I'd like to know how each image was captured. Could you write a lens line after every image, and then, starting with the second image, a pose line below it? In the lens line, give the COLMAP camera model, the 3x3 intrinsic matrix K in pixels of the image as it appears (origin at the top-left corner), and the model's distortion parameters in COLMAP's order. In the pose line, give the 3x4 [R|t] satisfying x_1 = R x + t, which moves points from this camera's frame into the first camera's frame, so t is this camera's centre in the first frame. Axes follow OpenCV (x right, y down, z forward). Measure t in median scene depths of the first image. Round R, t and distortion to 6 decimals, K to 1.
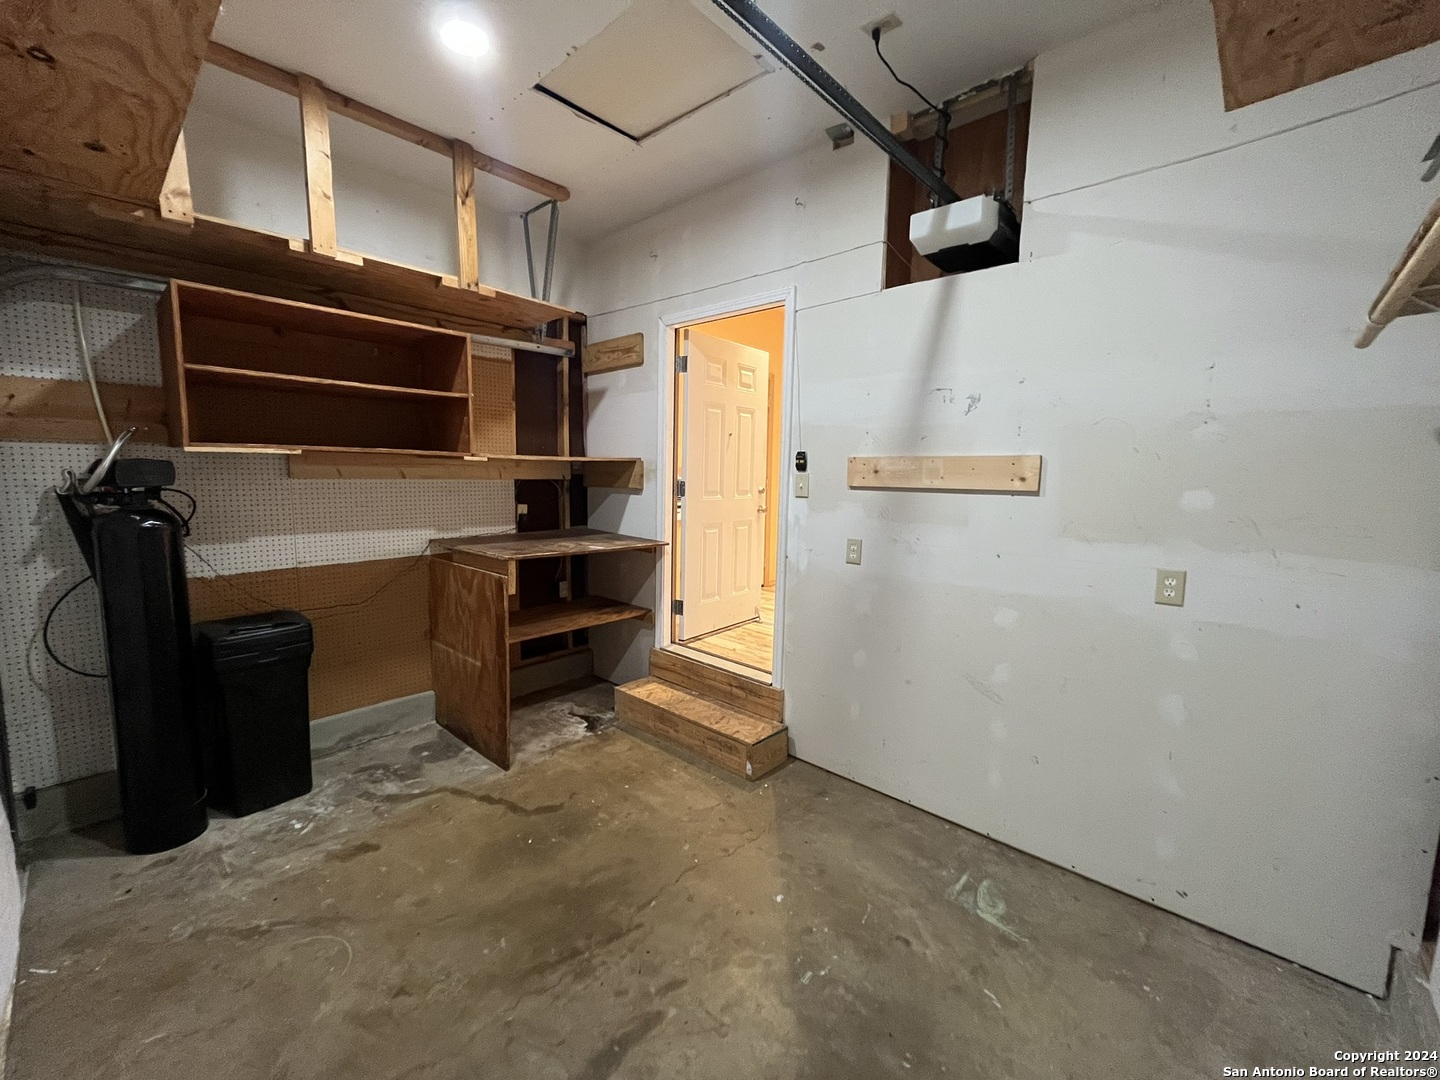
lens RADIAL K [[589.2, 0, 718.9], [0, 589.2, 535.4], [0, 0, 1]] dist [-0.002126, -0.000345]
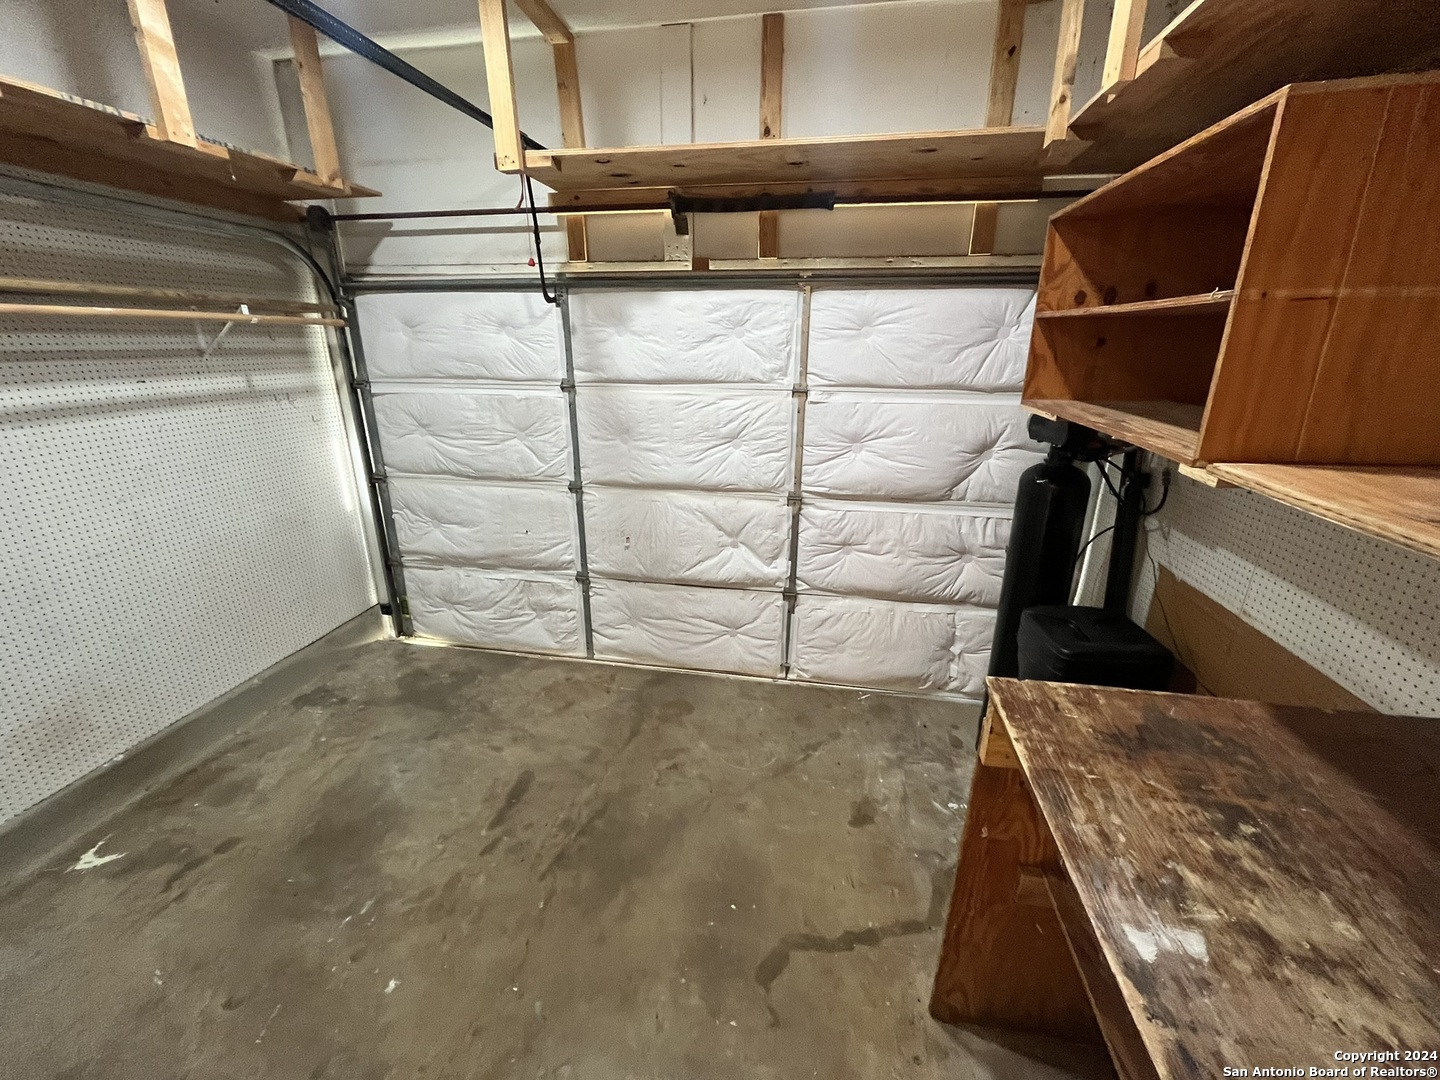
lens RADIAL K [[589.2, 0, 718.9], [0, 589.2, 535.4], [0, 0, 1]] dist [-0.002126, -0.000345]
pose [[-0.846597, 0.150052, -0.510645, 0.036553], [-0.075790, 0.915671, 0.394719, -0.280196], [0.526811, 0.372870, -0.763831, 1.464046]]
